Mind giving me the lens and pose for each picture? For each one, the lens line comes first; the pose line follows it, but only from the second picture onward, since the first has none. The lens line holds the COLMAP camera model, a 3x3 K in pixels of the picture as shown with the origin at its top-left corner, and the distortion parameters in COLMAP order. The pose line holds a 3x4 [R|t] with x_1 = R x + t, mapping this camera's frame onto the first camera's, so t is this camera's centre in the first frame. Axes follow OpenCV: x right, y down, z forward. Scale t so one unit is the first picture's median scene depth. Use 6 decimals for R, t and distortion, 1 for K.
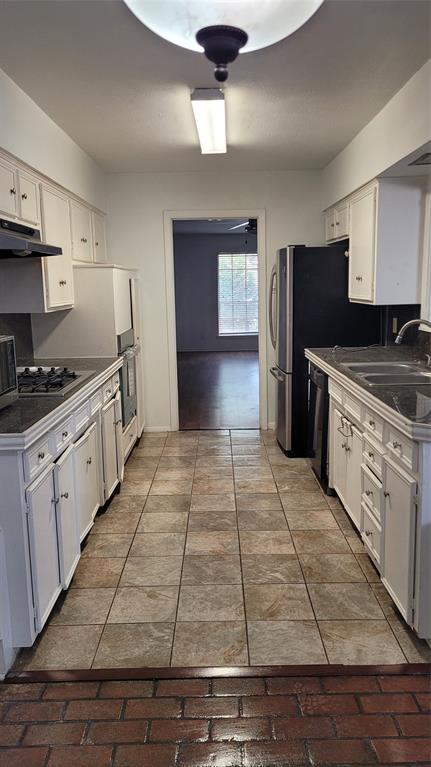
lens RADIAL K [[576.8, 0, 213.3], [0, 576.8, 378.9], [0, 0, 1]] dist [0.062316, -0.047119]
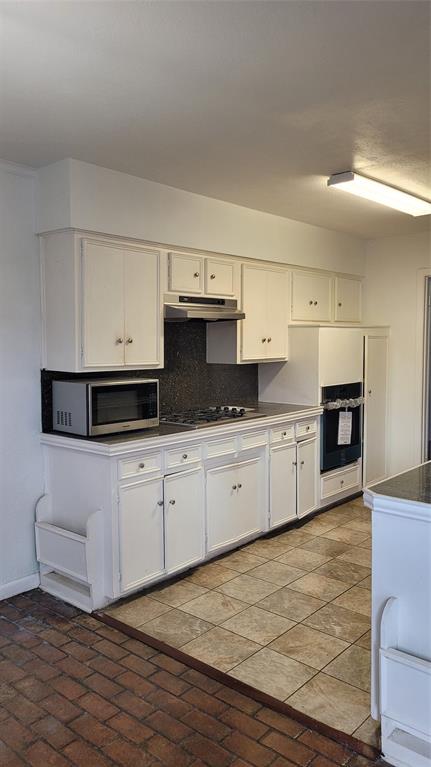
lens RADIAL K [[576.8, 0, 207.4], [0, 576.8, 382.8], [0, 0, 1]] dist [0.062316, -0.047119]
pose [[0.753371, 0.071592, -0.653687, 0.565887], [-0.119501, 0.992409, -0.029036, -0.035765], [0.646646, 0.099991, 0.756208, 0.025448]]
